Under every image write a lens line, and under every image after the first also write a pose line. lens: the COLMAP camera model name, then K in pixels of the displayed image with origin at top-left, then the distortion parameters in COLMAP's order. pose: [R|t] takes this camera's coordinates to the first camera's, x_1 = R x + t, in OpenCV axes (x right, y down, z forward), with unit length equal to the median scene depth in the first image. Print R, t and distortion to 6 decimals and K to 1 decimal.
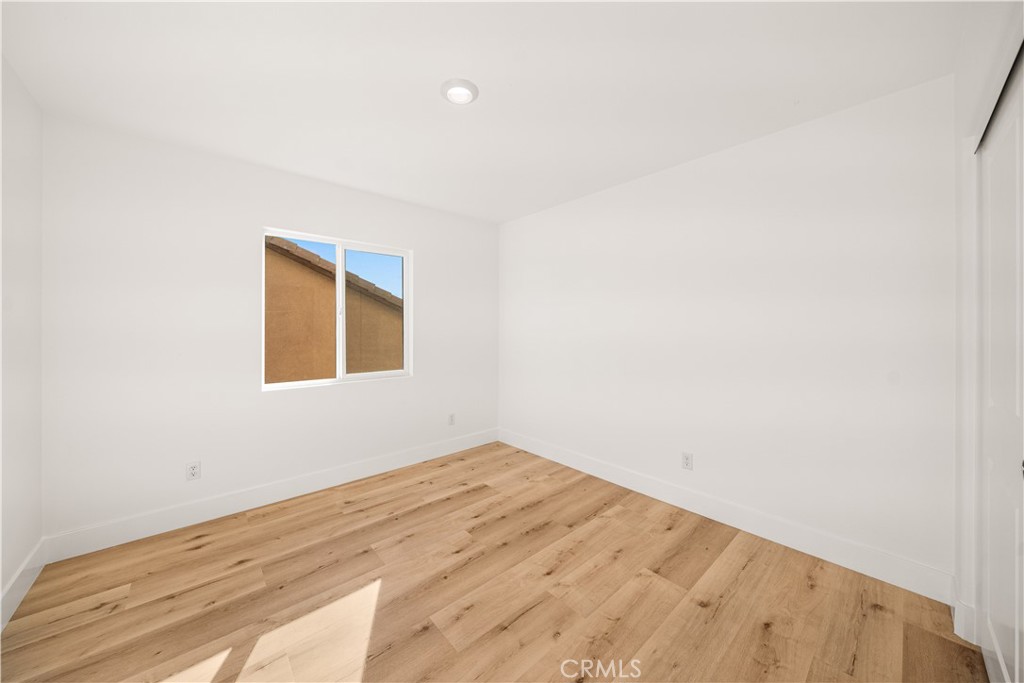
lens RADIAL K [[354.4, 0, 512.0], [0, 354.4, 331.9], [0, 0, 1]] dist [-0.005667, 0.000049]
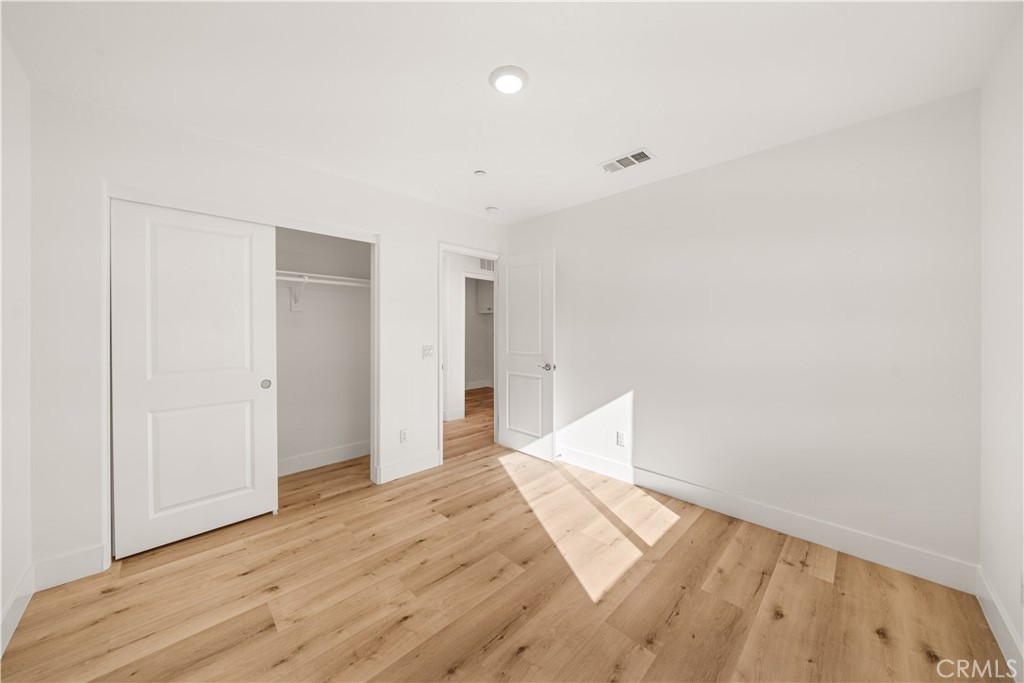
lens RADIAL K [[354.4, 0, 514.0], [0, 354.4, 341.4], [0, 0, 1]] dist [-0.005667, 0.000049]
pose [[-0.998724, -0.001332, -0.050475, -0.120741], [-0.003357, 0.999192, 0.040055, -0.015518], [0.050381, 0.040173, -0.997922, 1.962208]]
